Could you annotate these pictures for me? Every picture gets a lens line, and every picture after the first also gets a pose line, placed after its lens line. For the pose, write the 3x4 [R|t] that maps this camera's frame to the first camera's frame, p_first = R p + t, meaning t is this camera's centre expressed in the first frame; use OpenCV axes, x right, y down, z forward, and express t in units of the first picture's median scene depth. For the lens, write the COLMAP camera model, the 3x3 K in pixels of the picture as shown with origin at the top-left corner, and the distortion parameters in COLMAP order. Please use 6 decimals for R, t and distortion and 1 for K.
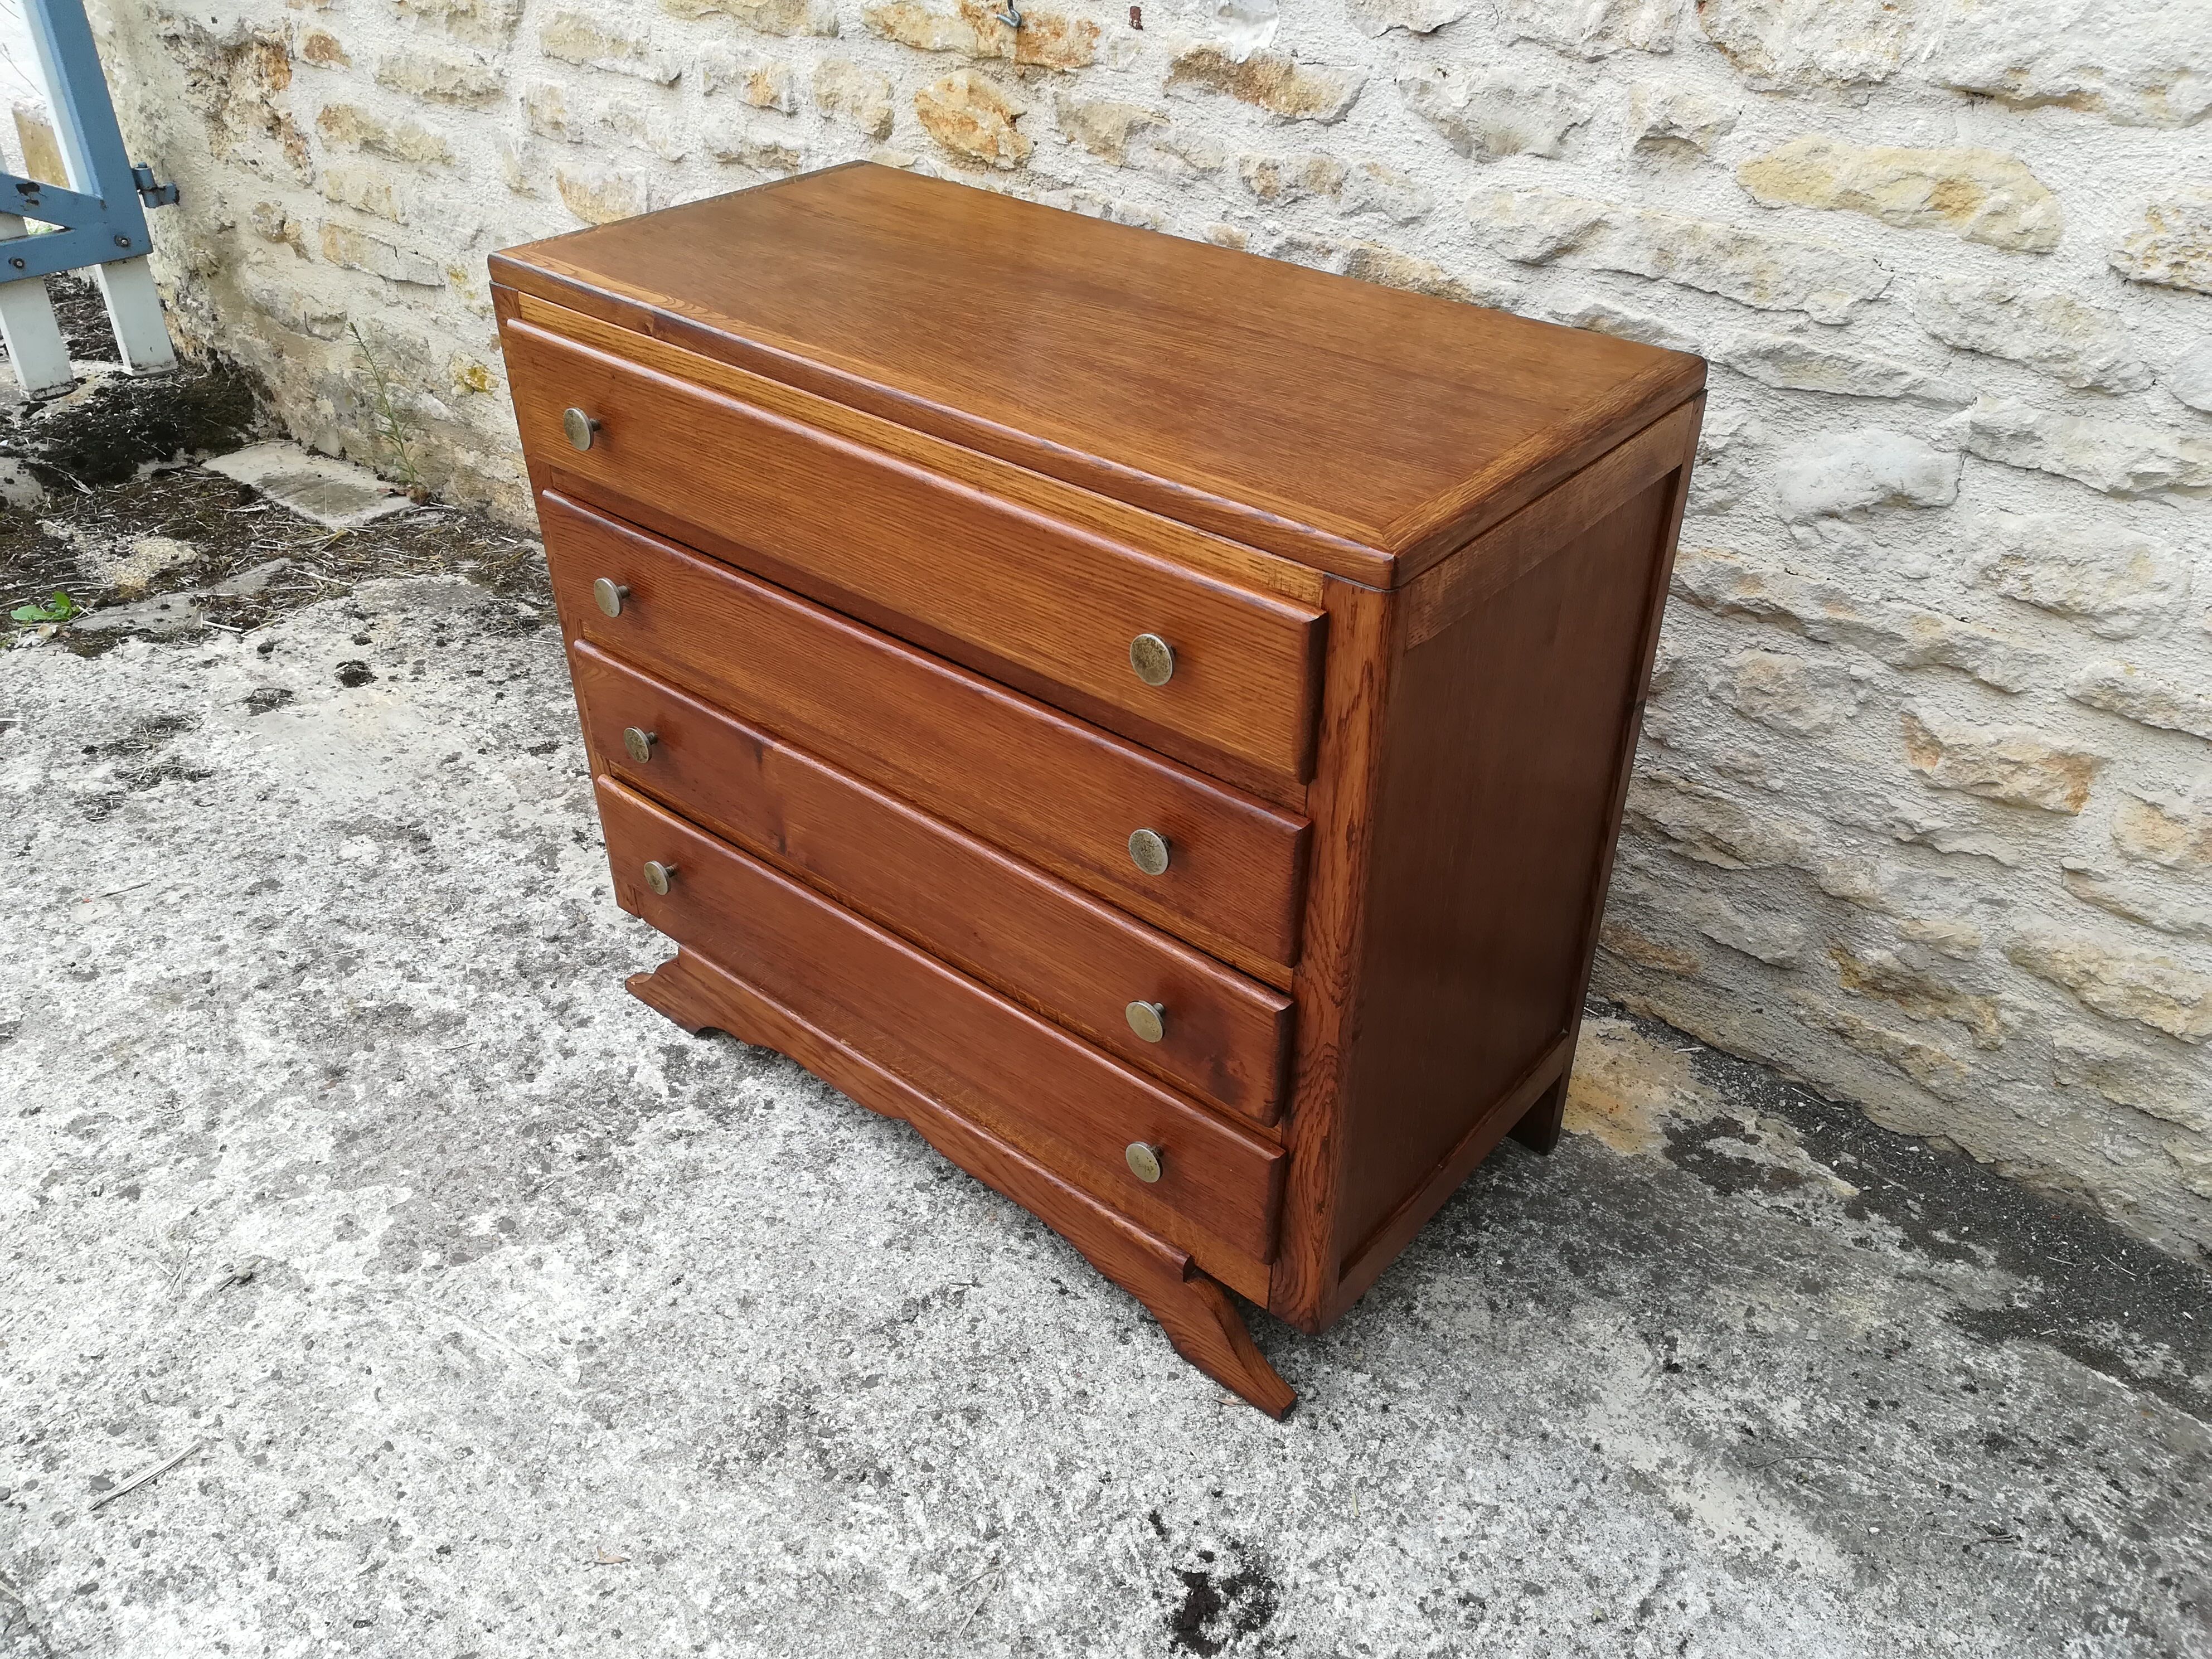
lens RADIAL K [[1720.0, 0, 1112.1], [0, 1720.0, 841.0], [0, 0, 1]] dist [0.051403, -0.075264]
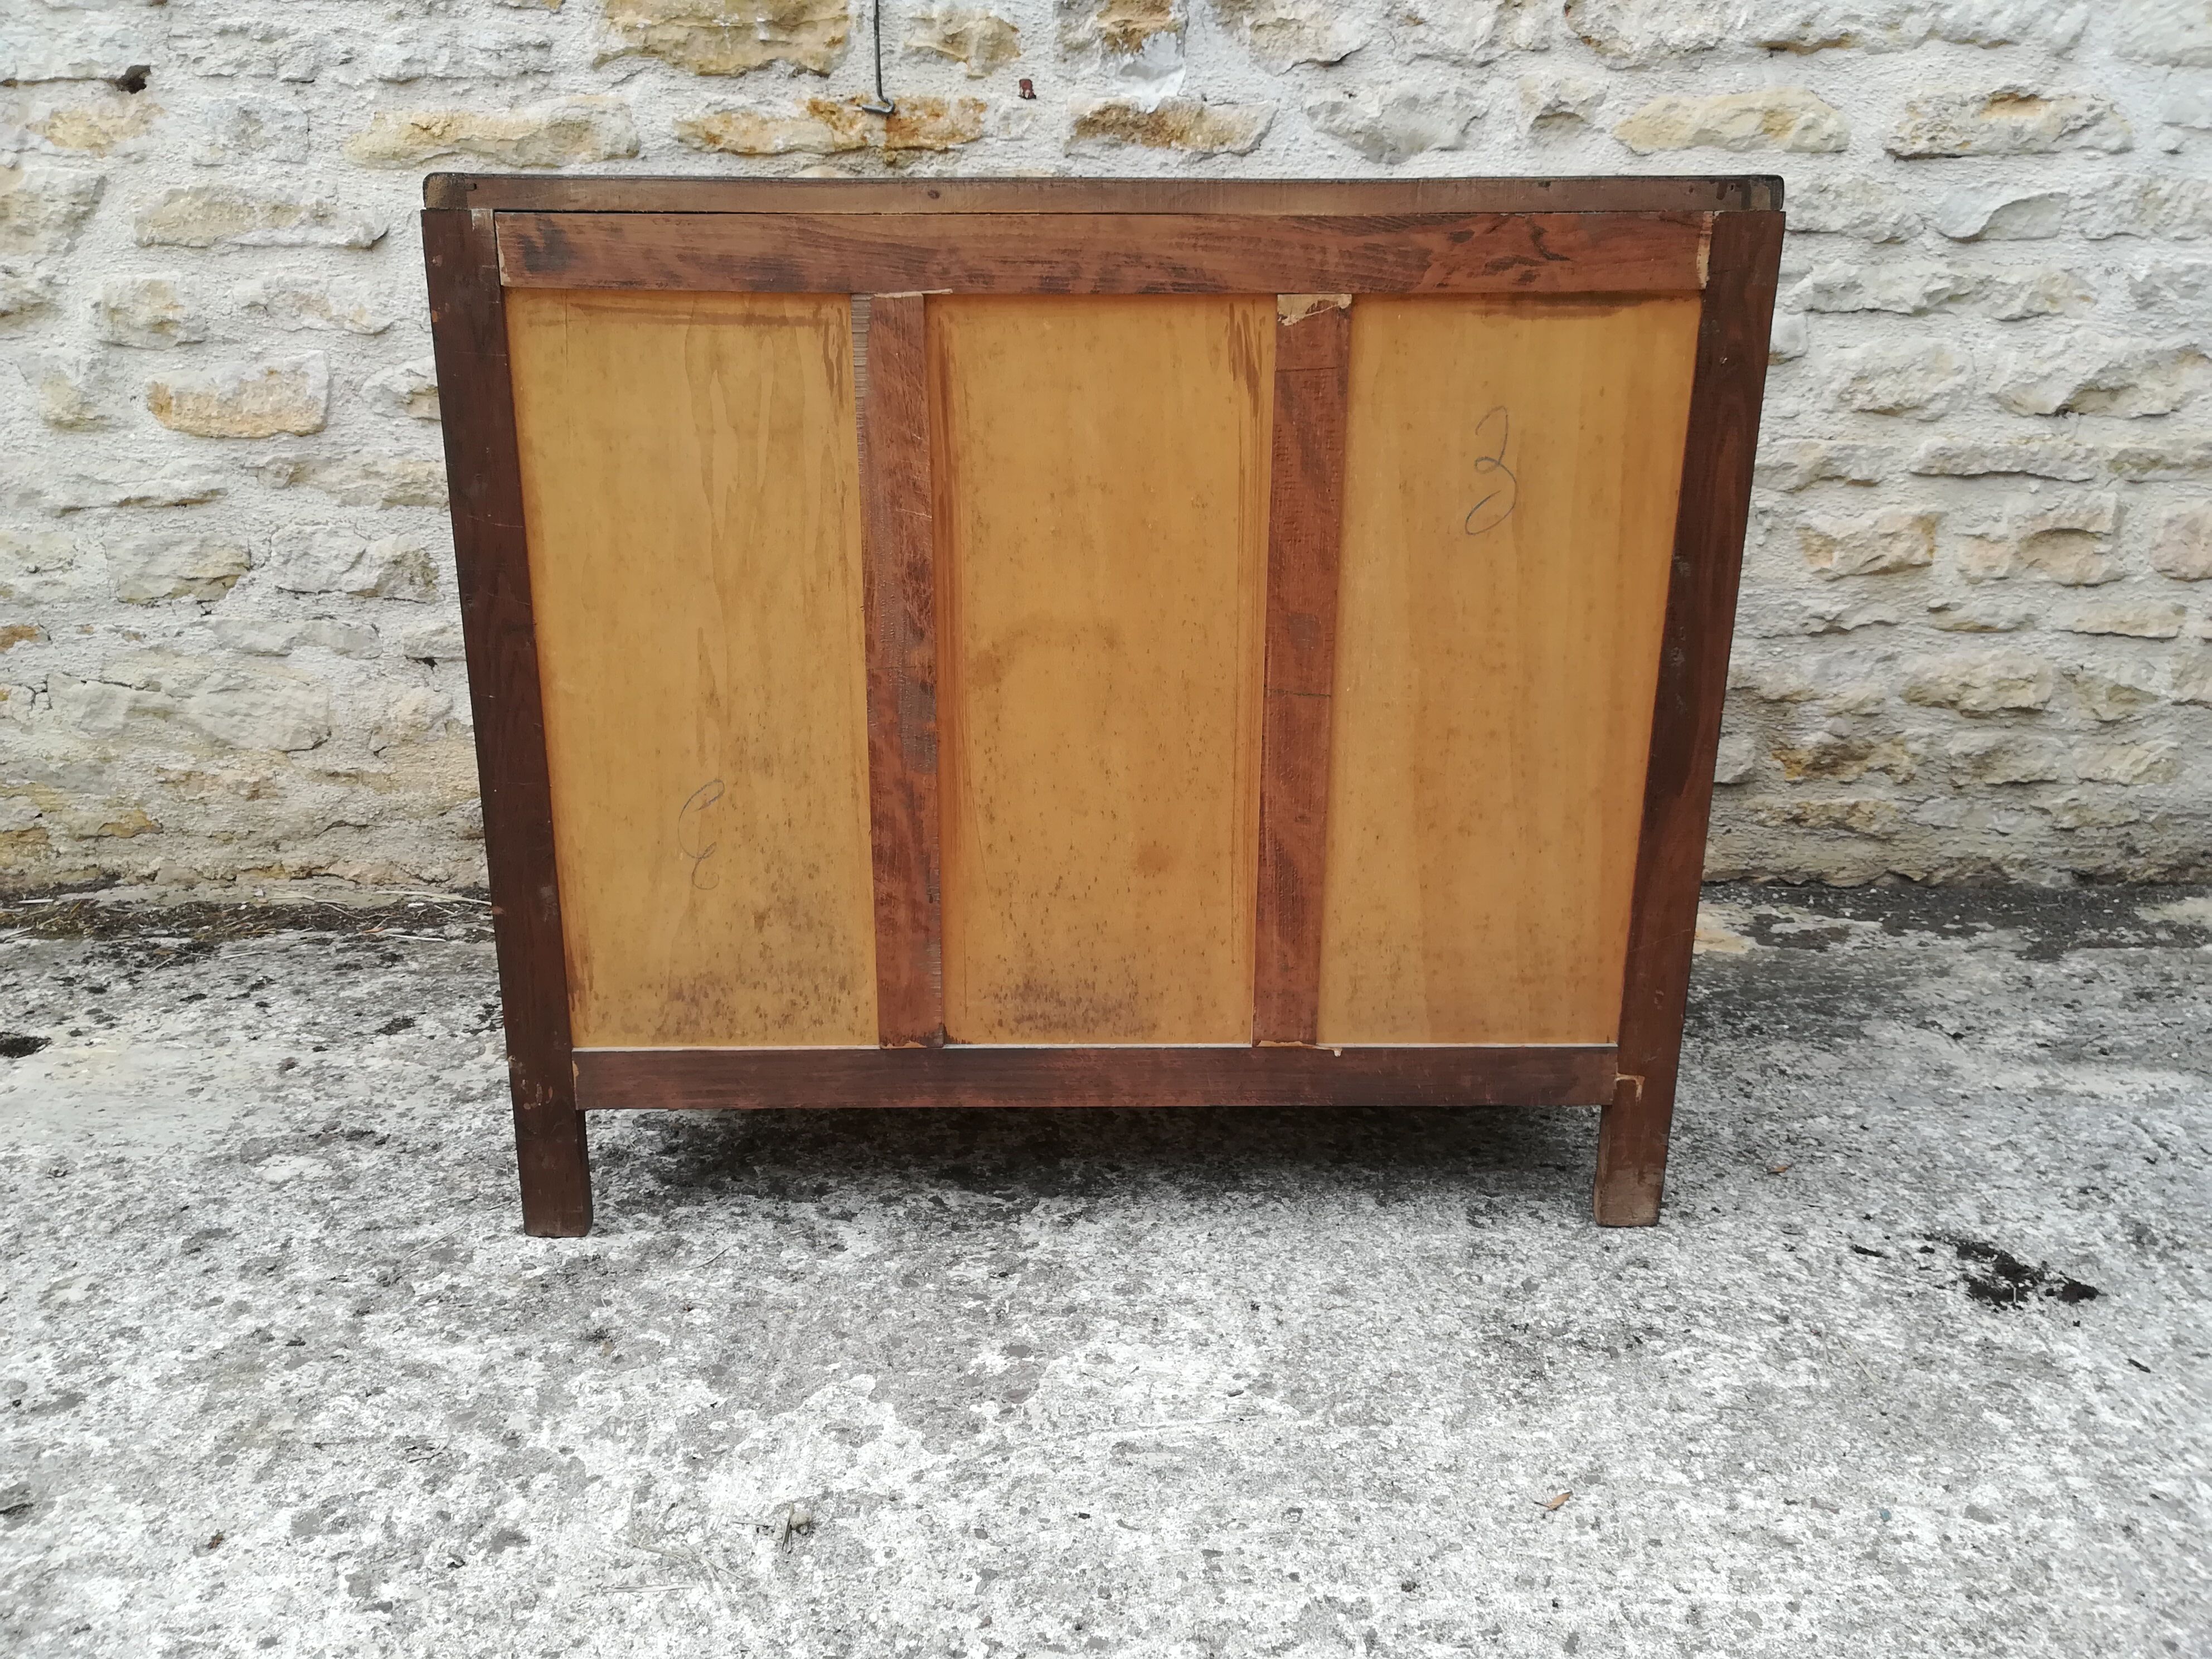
lens RADIAL K [[1720.0, 0, 1116.8], [0, 1720.0, 842.8], [0, 0, 1]] dist [0.051403, -0.075264]
pose [[0.787983, -0.217053, 0.576170, -0.751731], [0.363354, 0.919402, -0.150577, 0.153948], [-0.497048, 0.328006, 0.803340, 0.301099]]
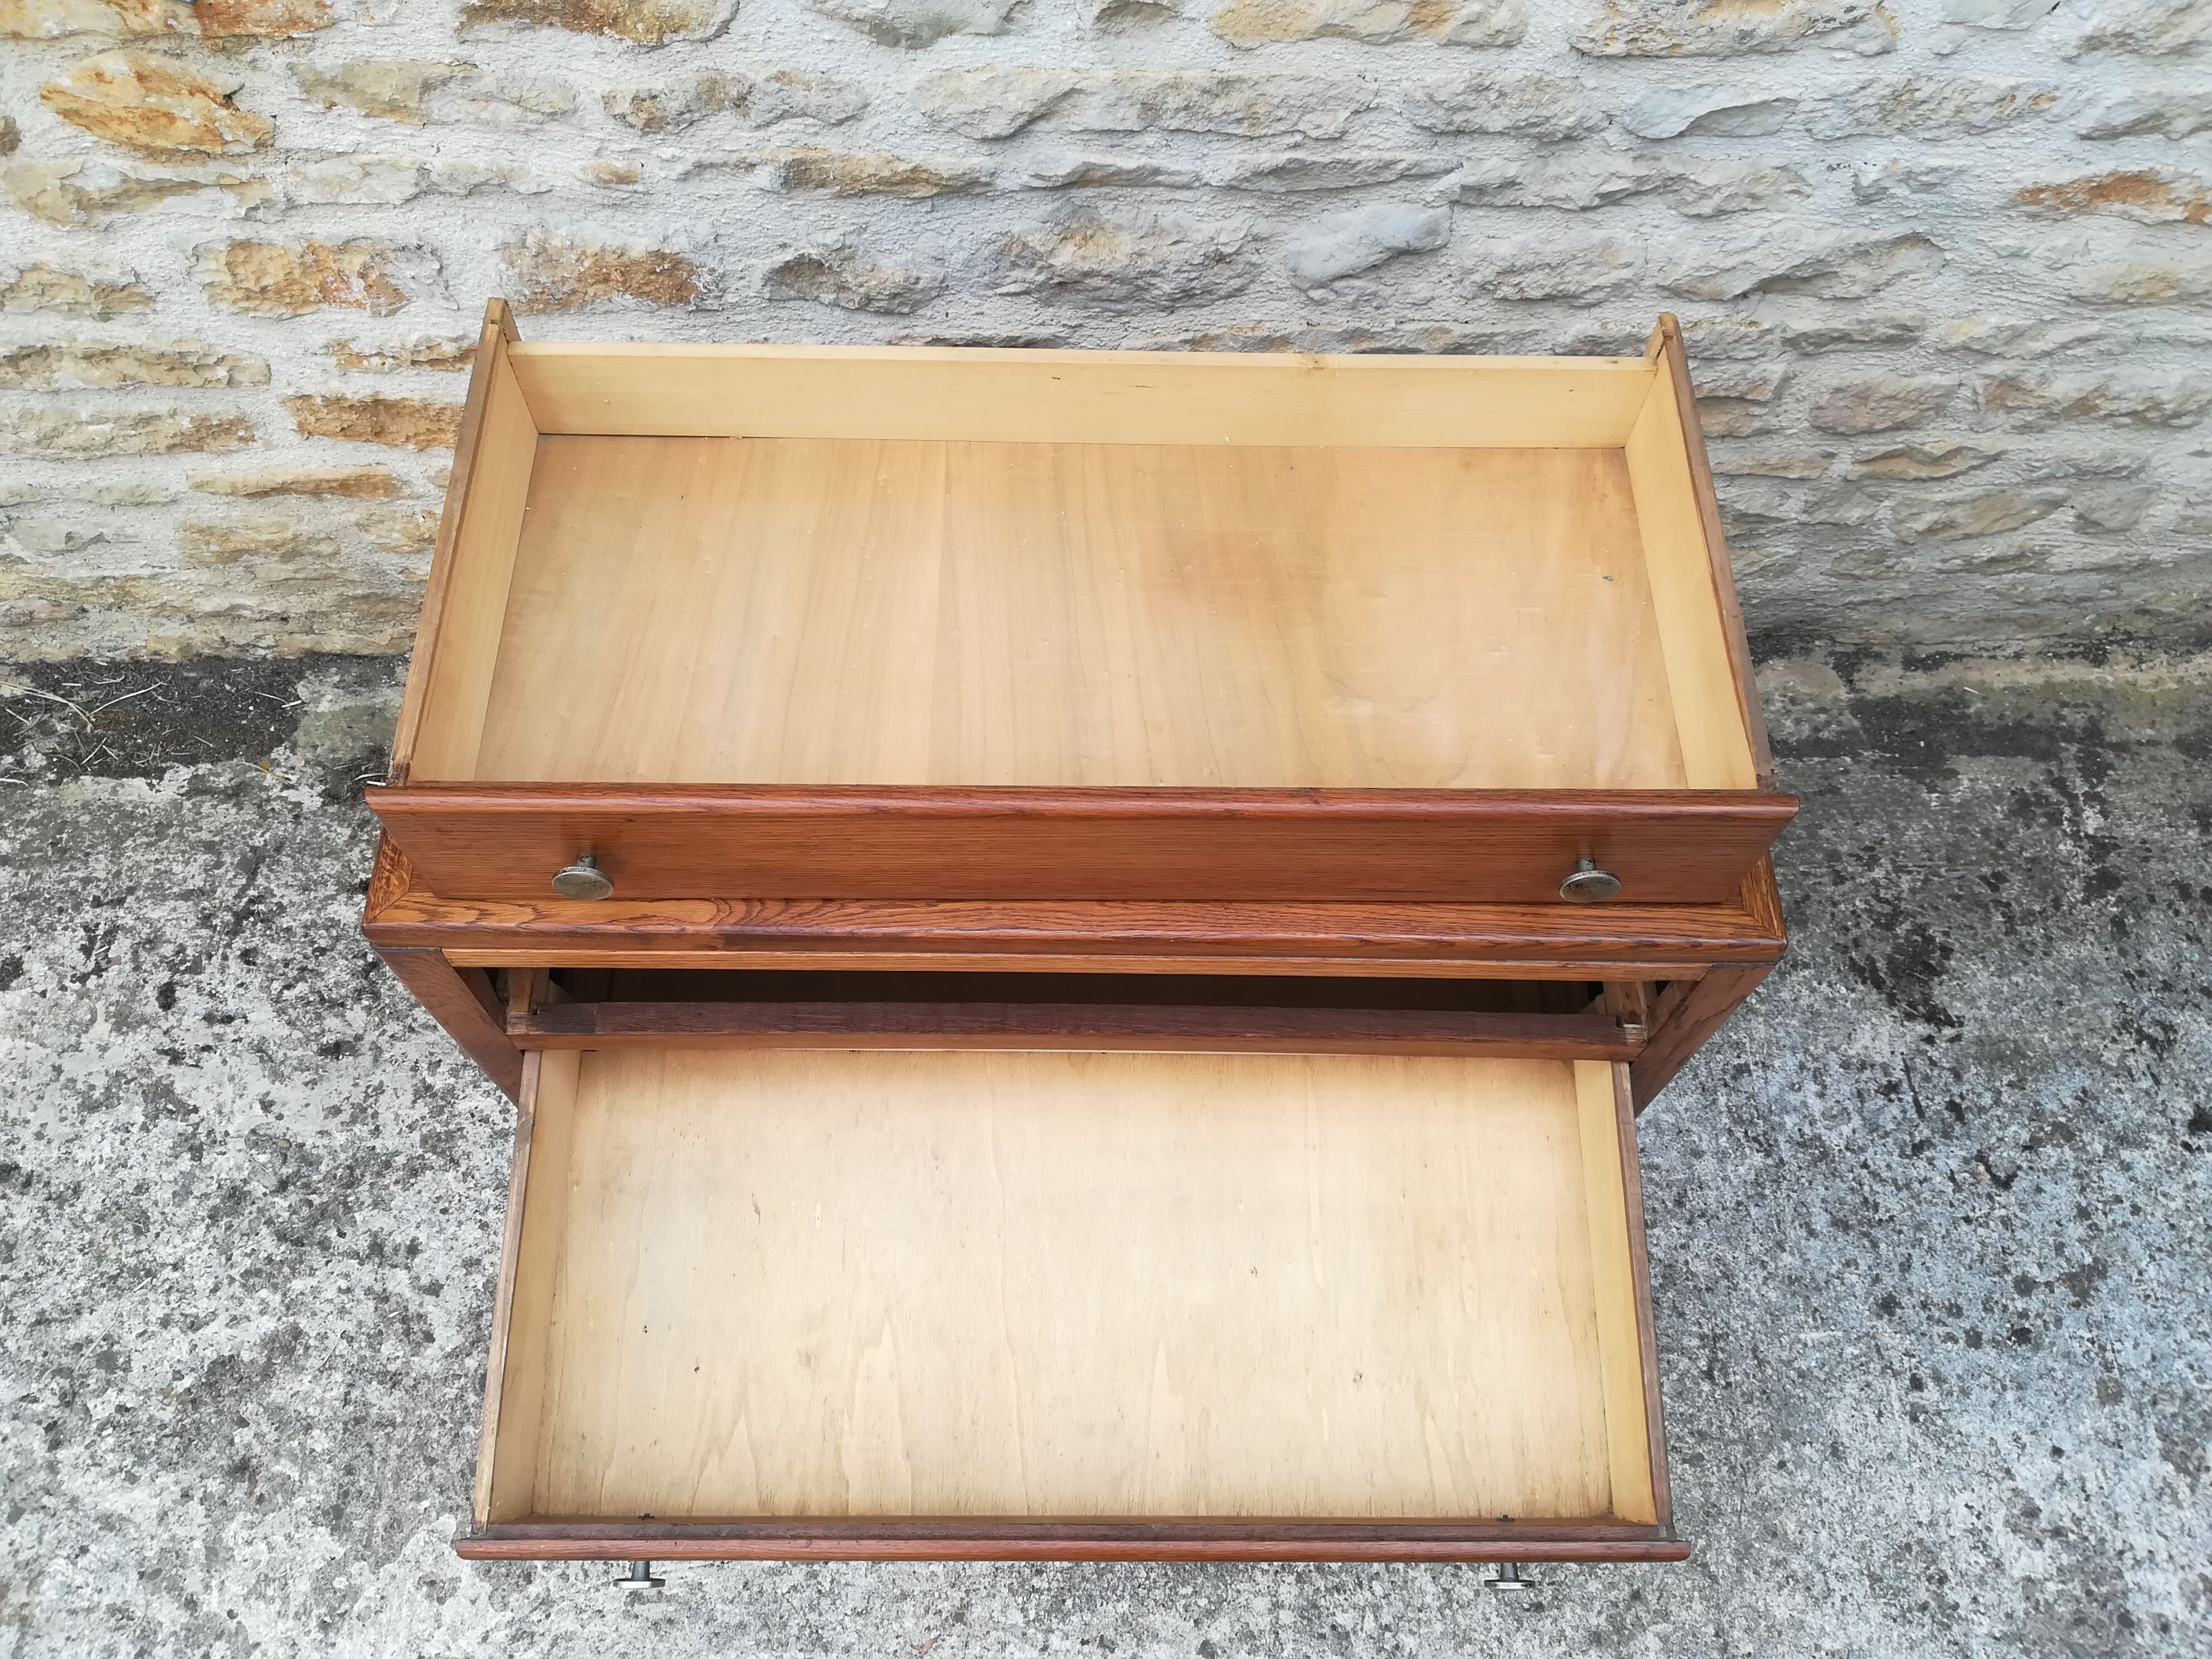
lens RADIAL K [[1720.0, 0, 1113.1], [0, 1720.0, 838.1], [0, 0, 1]] dist [0.051403, -0.075264]
pose [[0.767053, -0.563805, 0.306192, -0.212682], [0.350187, 0.767800, 0.536518, -0.540792], [-0.537586, -0.304313, 0.786381, 0.135924]]
